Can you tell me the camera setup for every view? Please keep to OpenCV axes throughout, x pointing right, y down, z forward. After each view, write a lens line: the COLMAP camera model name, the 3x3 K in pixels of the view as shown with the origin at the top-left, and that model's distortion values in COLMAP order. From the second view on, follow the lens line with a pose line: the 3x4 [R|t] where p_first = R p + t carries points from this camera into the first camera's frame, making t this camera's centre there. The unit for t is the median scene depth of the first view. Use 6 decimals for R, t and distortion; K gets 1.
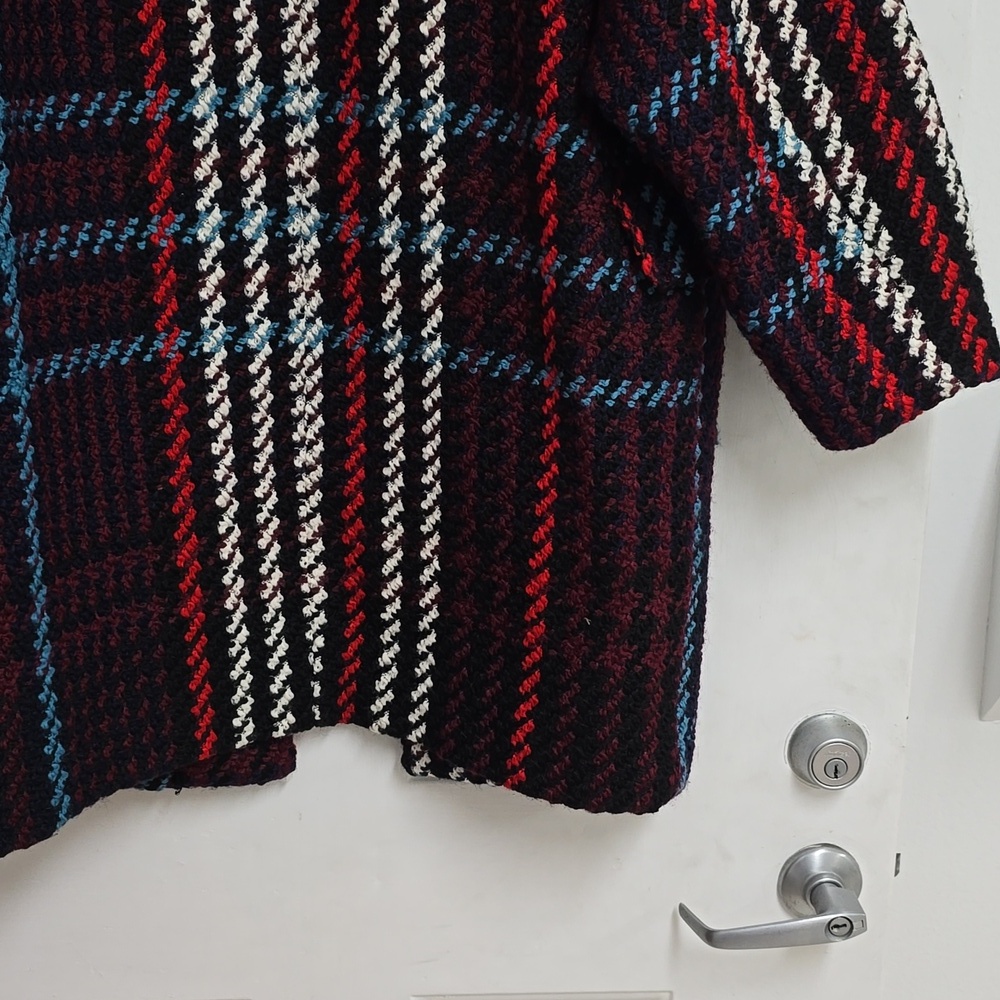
lens RADIAL K [[1482.0, 0, 490.5], [0, 1482.0, 491.8], [0, 0, 1]] dist [0.076978, 0.000000]
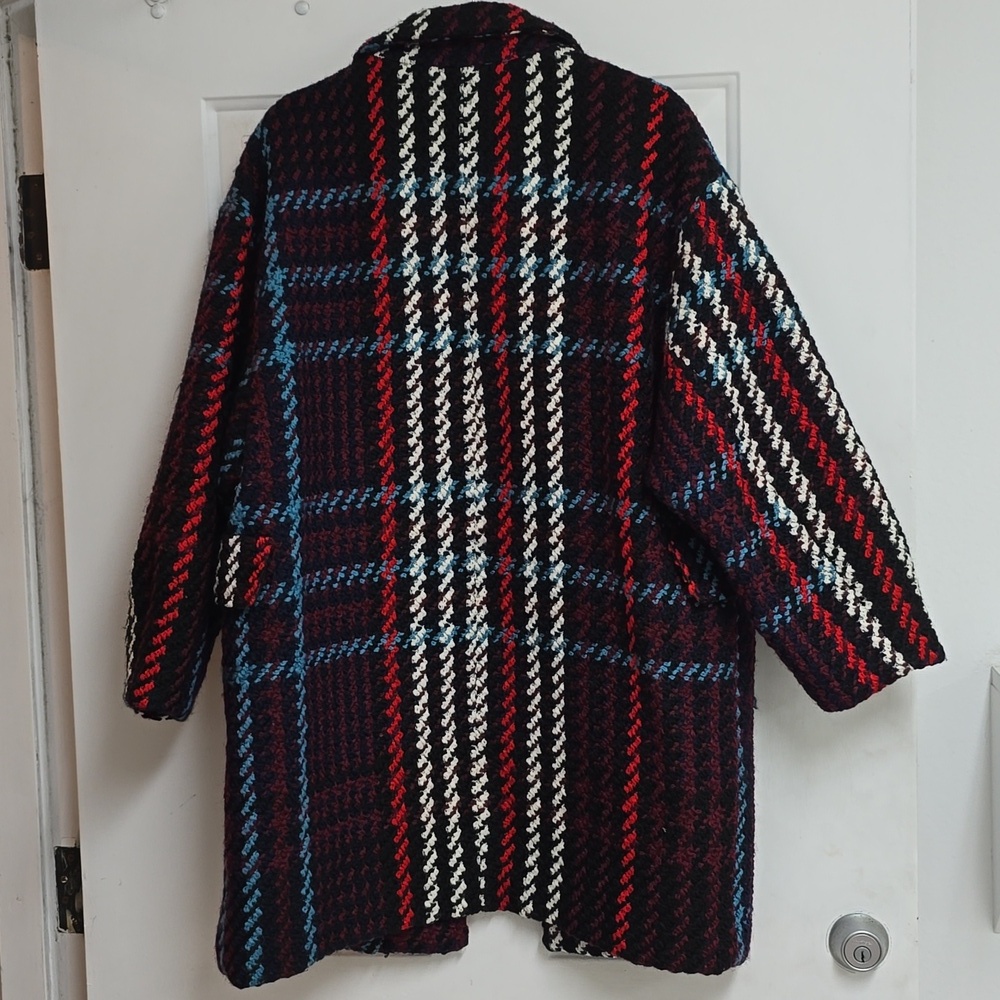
lens RADIAL K [[1482.0, 0, 521.9], [0, 1482.0, 459.7], [0, 0, 1]] dist [0.076978, 0.000000]
pose [[0.993111, -0.018655, -0.115682, 0.107178], [-0.007550, 0.975007, -0.222044, 0.061000], [0.116933, 0.221388, 0.968150, -0.542838]]
